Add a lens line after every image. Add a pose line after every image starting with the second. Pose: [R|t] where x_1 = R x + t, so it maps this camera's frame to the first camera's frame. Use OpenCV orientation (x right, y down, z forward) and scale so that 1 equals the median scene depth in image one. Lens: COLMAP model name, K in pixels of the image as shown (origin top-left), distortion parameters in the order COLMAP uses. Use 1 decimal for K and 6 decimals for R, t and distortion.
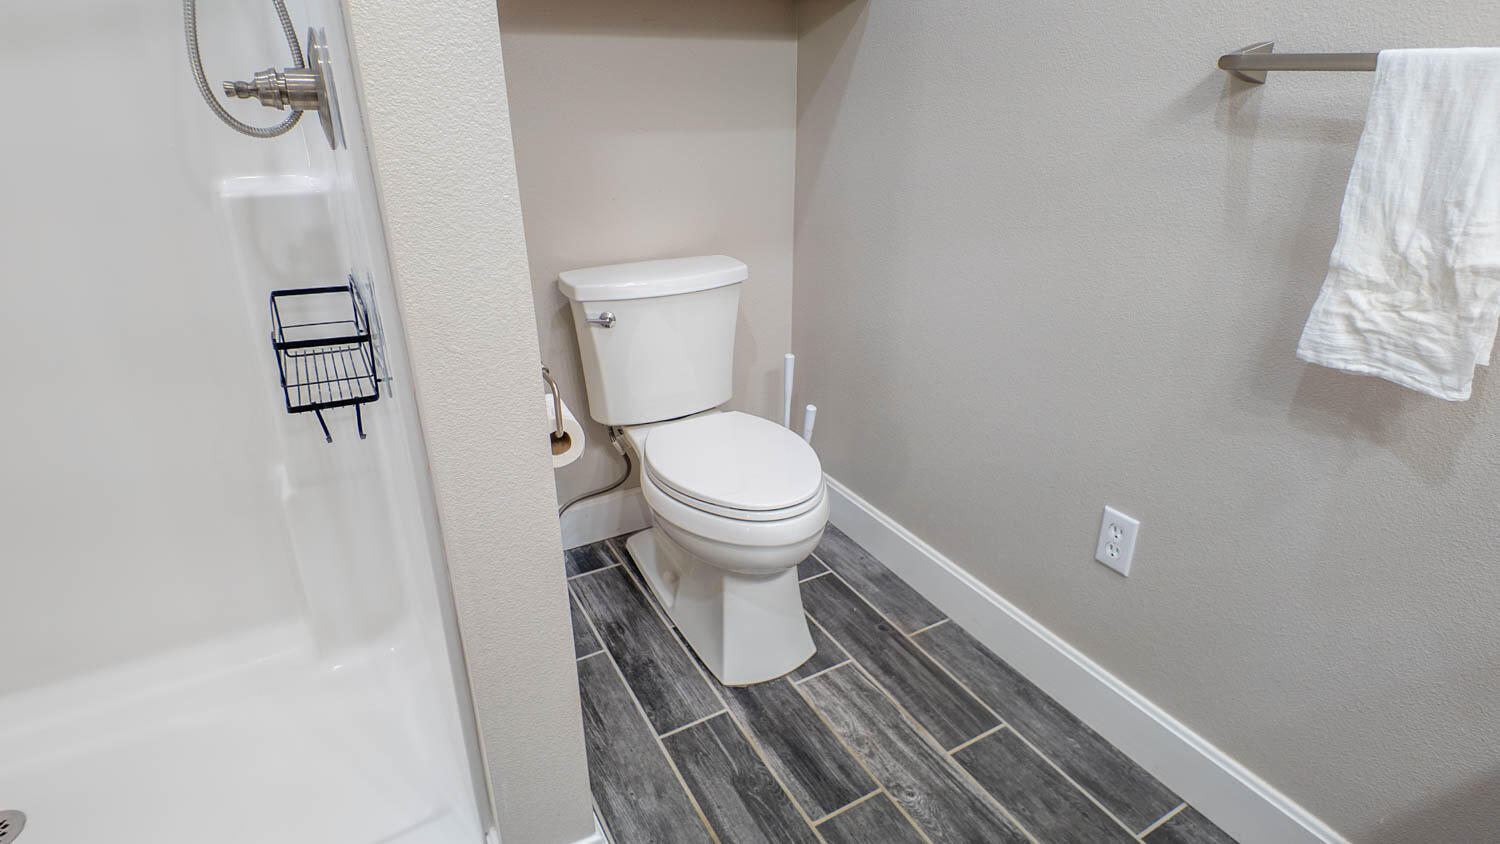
lens RADIAL K [[773.8, 0, 750.0], [0, 773.8, 422.0], [0, 0, 1]] dist [0.001430, -0.020376]
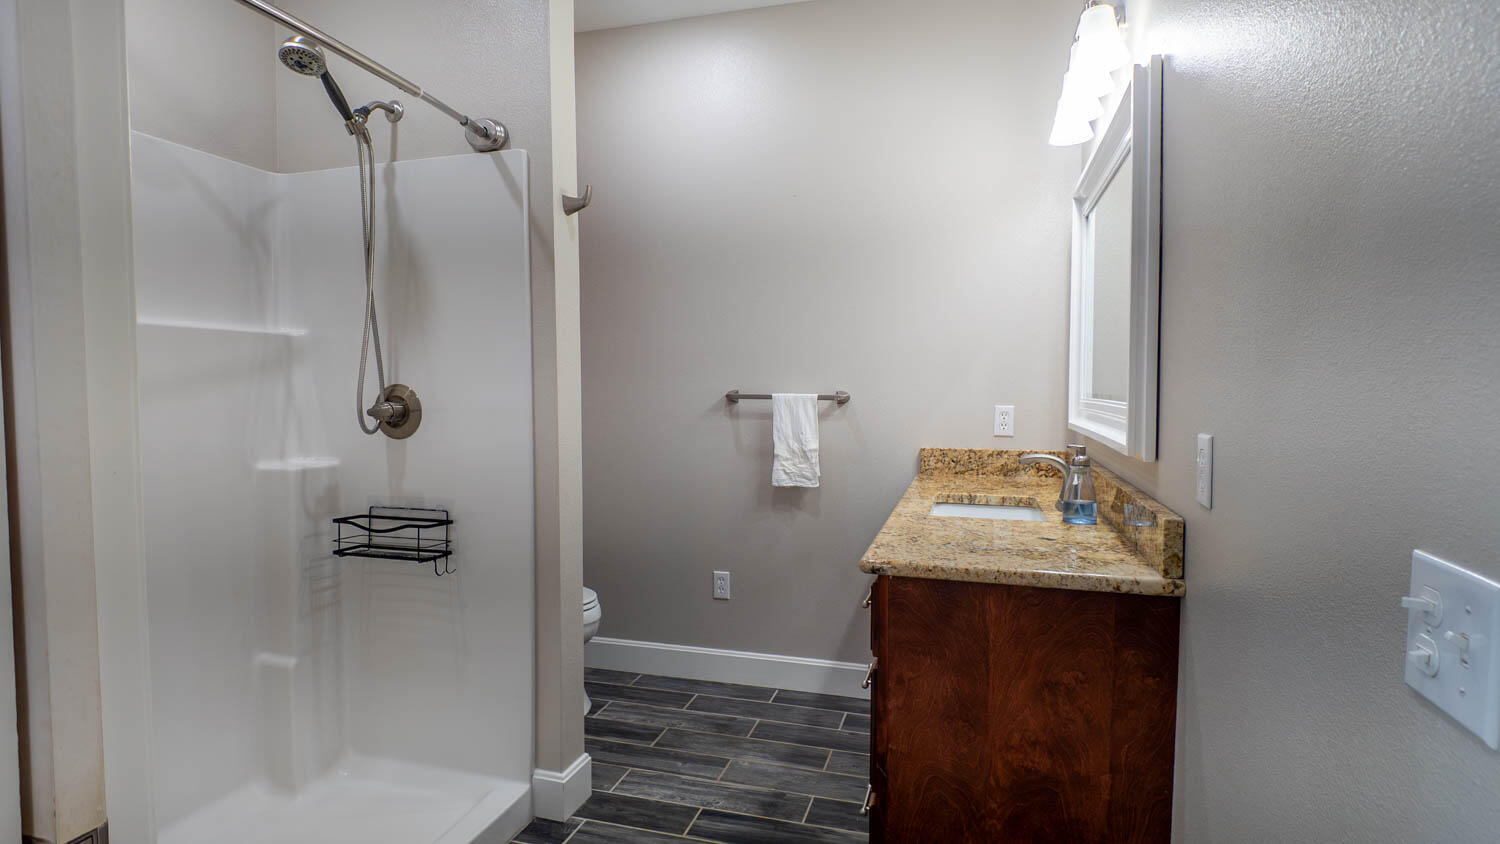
lens RADIAL K [[773.8, 0, 750.0], [0, 773.8, 422.0], [0, 0, 1]] dist [0.001430, -0.020376]
pose [[0.715497, -0.031553, 0.697903, -1.432791], [0.277024, 0.929898, -0.241967, 0.383554], [-0.641343, 0.366463, 0.674080, -1.062077]]
